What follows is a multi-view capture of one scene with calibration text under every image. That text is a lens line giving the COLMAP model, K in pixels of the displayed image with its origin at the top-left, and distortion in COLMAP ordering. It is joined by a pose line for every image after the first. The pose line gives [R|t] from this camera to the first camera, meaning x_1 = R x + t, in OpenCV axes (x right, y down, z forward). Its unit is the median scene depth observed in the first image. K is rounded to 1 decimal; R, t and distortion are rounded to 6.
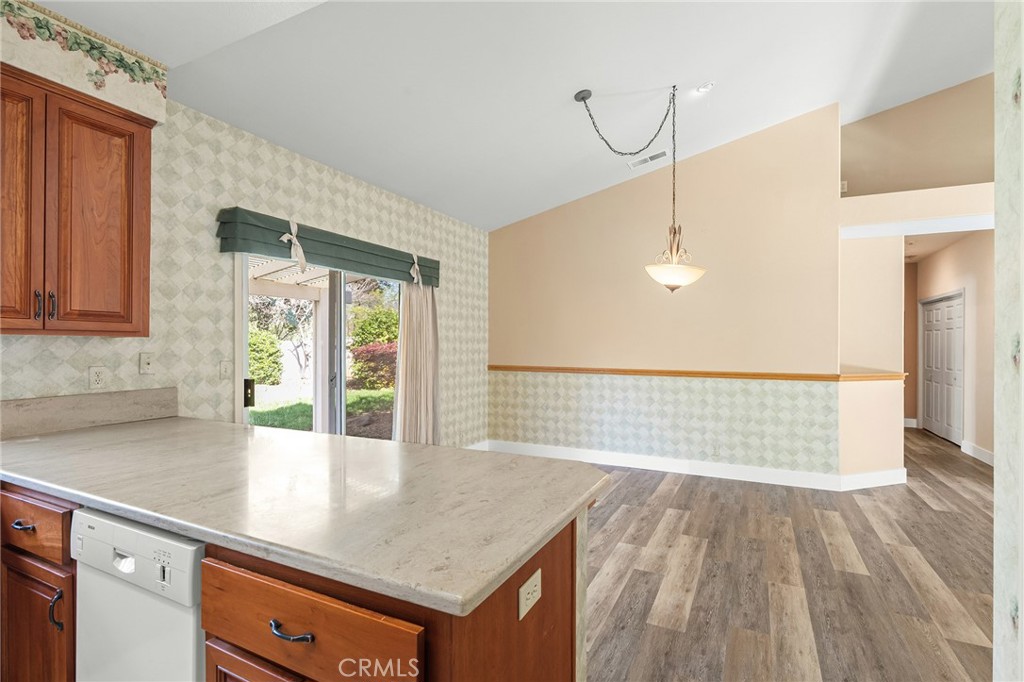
lens RADIAL K [[494.1, 0, 512.0], [0, 494.1, 342.2], [0, 0, 1]] dist [0.001763, -0.000148]
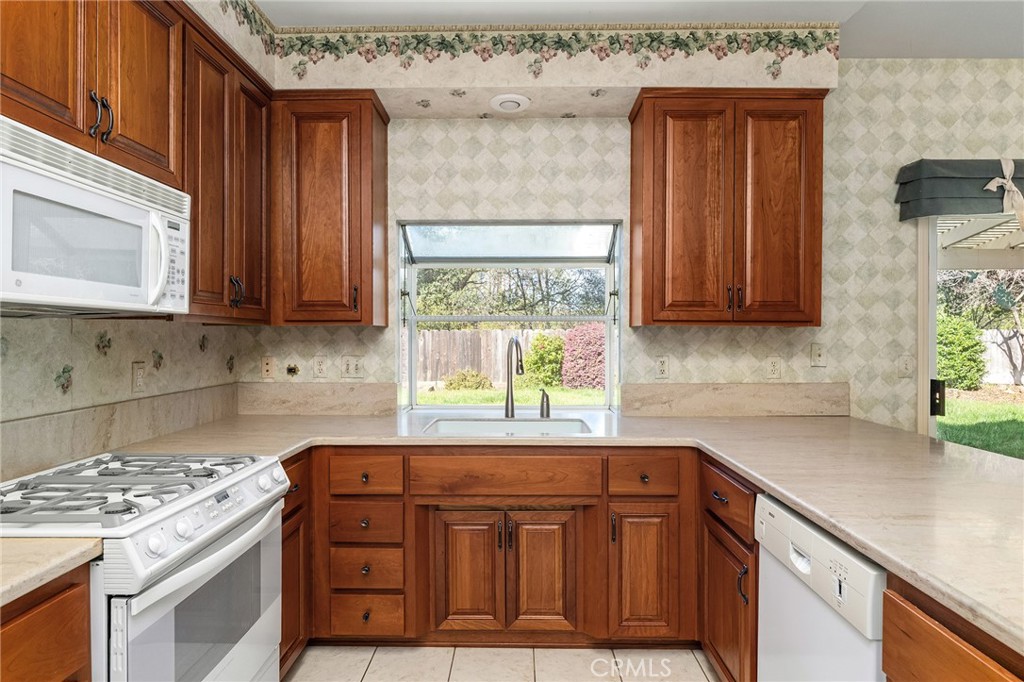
lens RADIAL K [[586.0, 0, 515.2], [0, 586.0, 338.5], [0, 0, 1]] dist [-0.009549, 0.002866]
pose [[0.424519, 0.007048, -0.905392, 0.010707], [0.003023, 0.999953, 0.009202, 0.000082], [0.905414, -0.006644, 0.424477, 0.021739]]
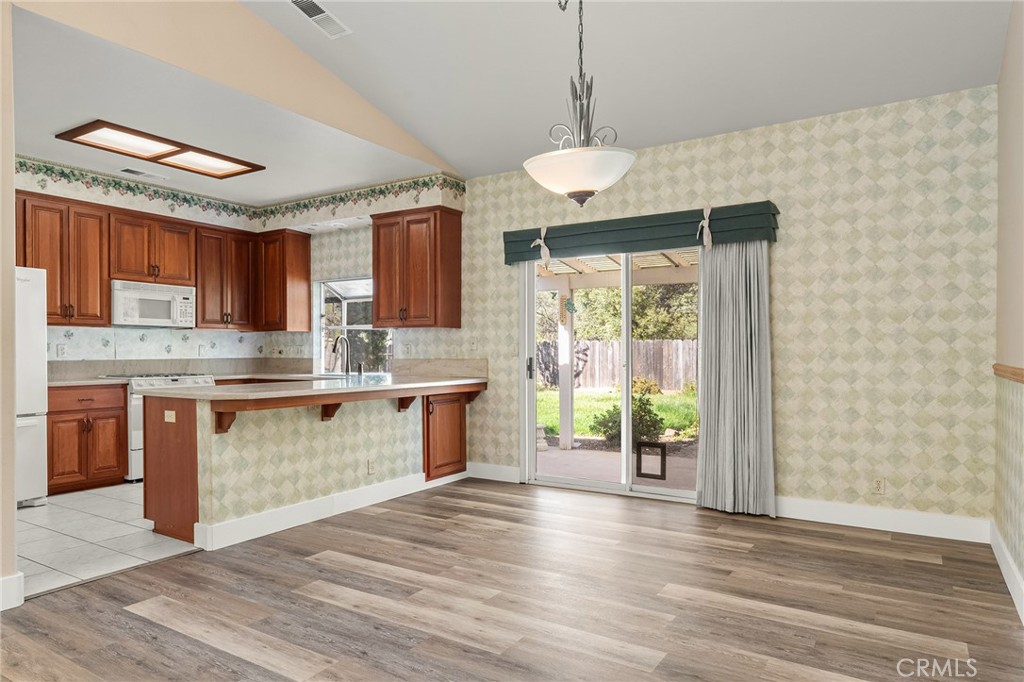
lens RADIAL K [[637.3, 0, 515.0], [0, 637.3, 358.9], [0, 0, 1]] dist [0.005063, 0.004294]
pose [[-0.105243, 0.013360, -0.994357, 1.240694], [0.006400, 0.999898, 0.012757, 0.061466], [0.994426, -0.005022, -0.105318, 1.227055]]
